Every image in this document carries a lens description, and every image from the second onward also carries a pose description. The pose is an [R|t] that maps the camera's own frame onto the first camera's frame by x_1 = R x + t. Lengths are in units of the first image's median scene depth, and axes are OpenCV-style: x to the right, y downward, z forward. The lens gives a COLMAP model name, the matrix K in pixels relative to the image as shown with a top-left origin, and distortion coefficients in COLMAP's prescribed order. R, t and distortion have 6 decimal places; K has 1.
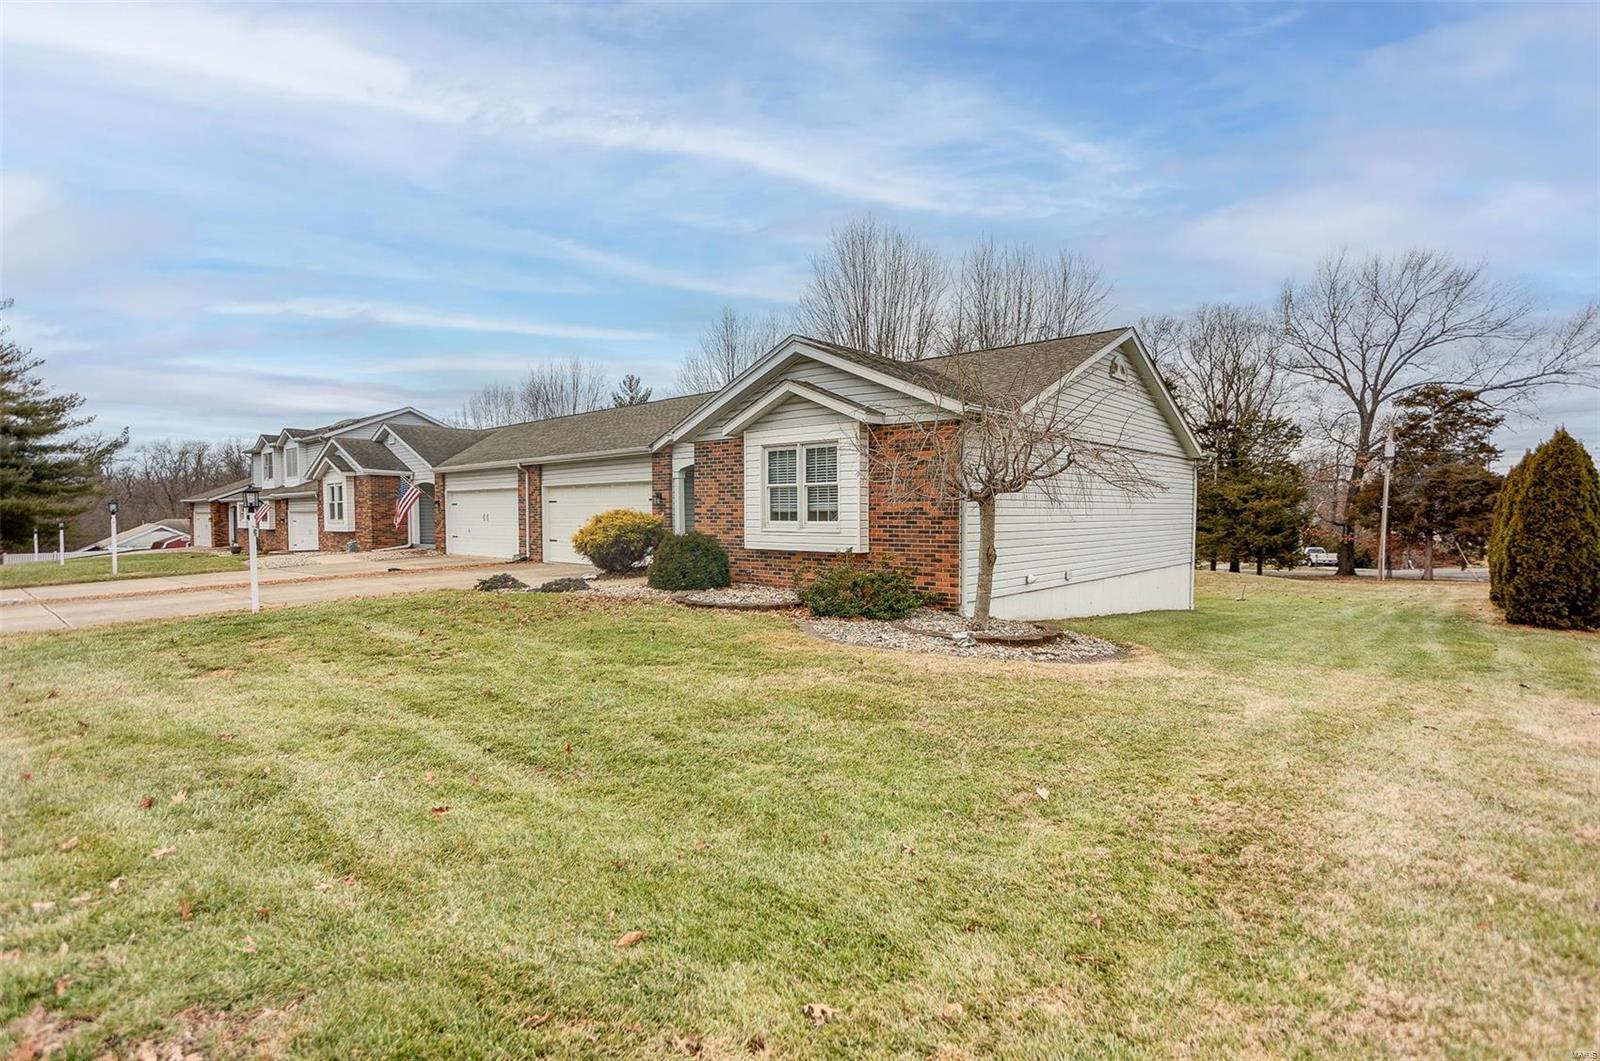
lens RADIAL K [[753.8, 0, 793.2], [0, 753.8, 548.9], [0, 0, 1]] dist [-0.008793, 0.000652]
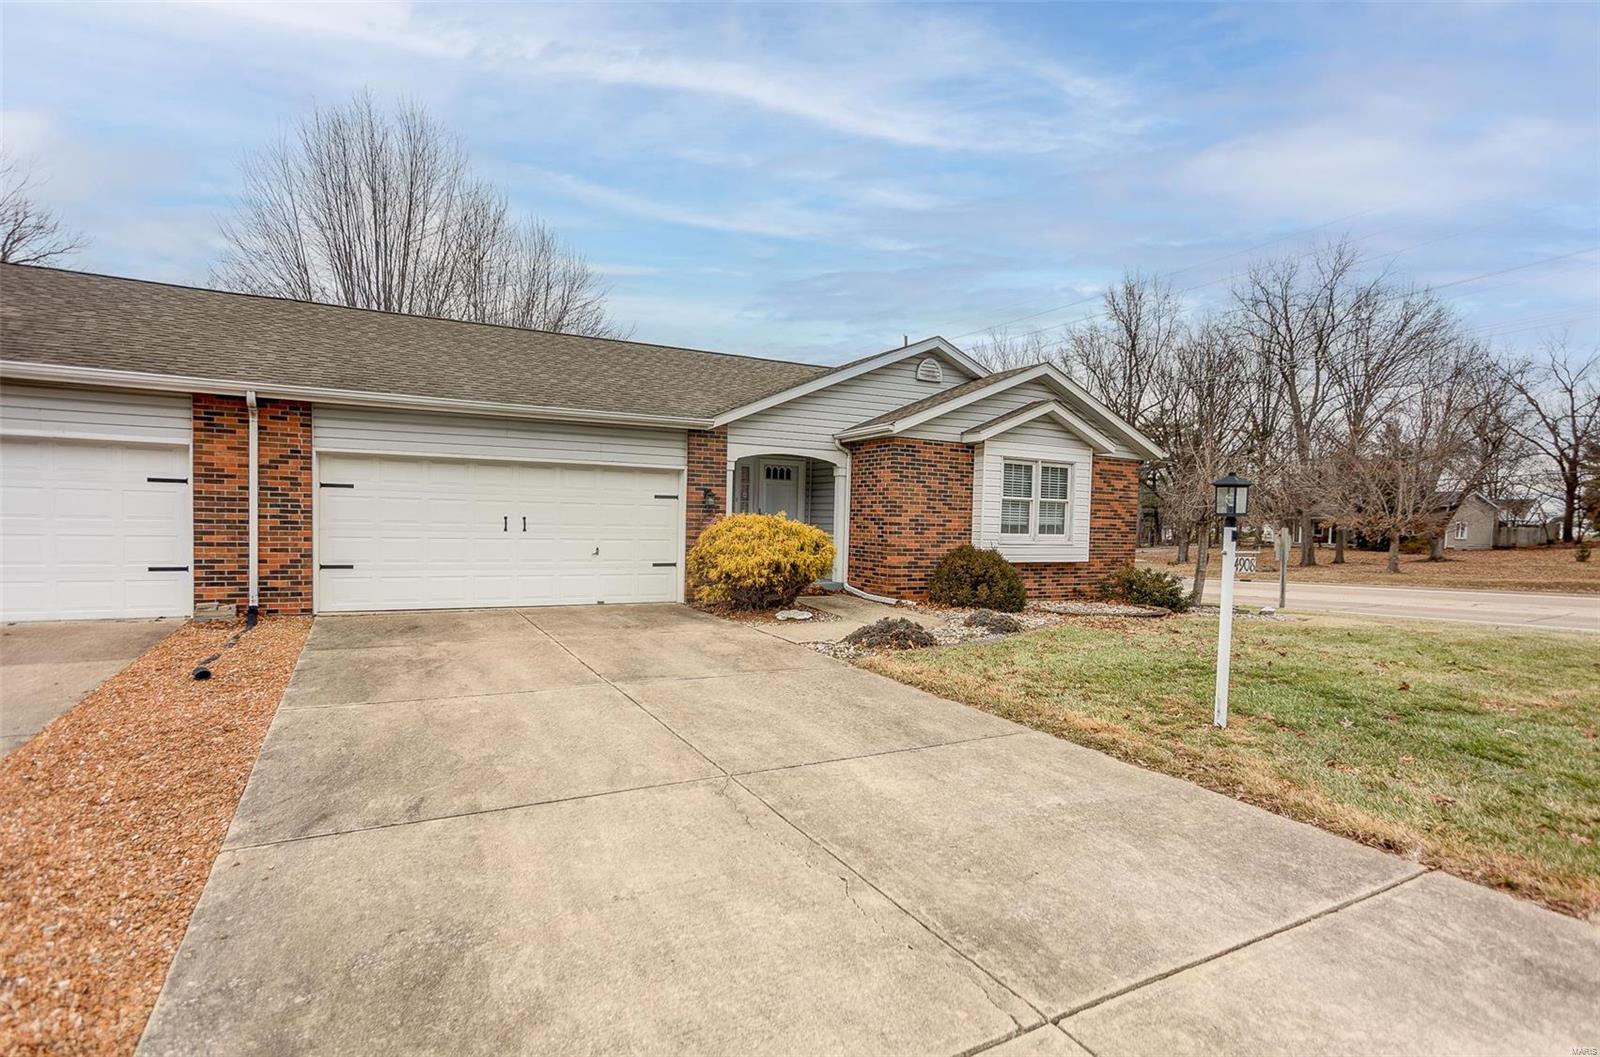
lens RADIAL K [[753.8, 0, 793.2], [0, 753.8, 546.9], [0, 0, 1]] dist [-0.008793, 0.000652]
pose [[0.367546, -0.019787, 0.929795, -1.209366], [0.021237, 0.999692, 0.012880, -0.043878], [-0.929763, 0.015012, 0.367853, 1.027577]]
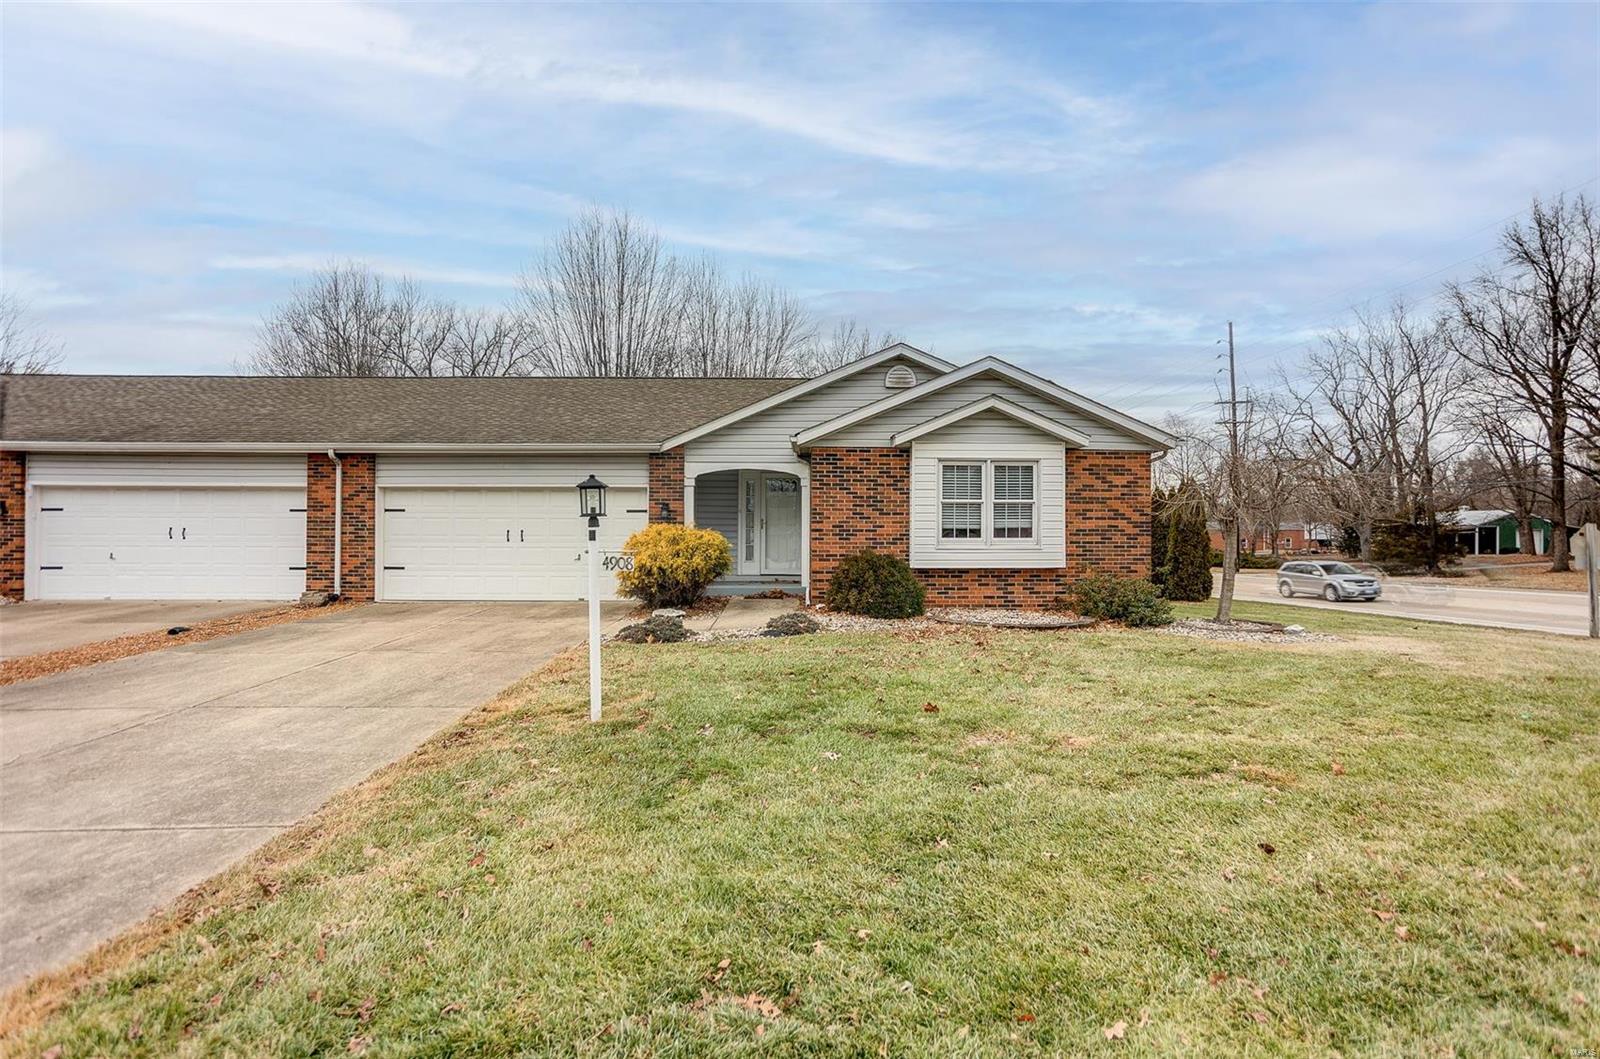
lens RADIAL K [[719.0, 0, 800.0], [0, 719.0, 529.5], [0, 0, 1]] dist [-0.000822, -0.000081]
pose [[0.737813, 0.007823, 0.674959, -0.895190], [0.026849, 0.998801, -0.040926, -0.017588], [-0.674470, 0.048317, 0.736719, 0.522044]]
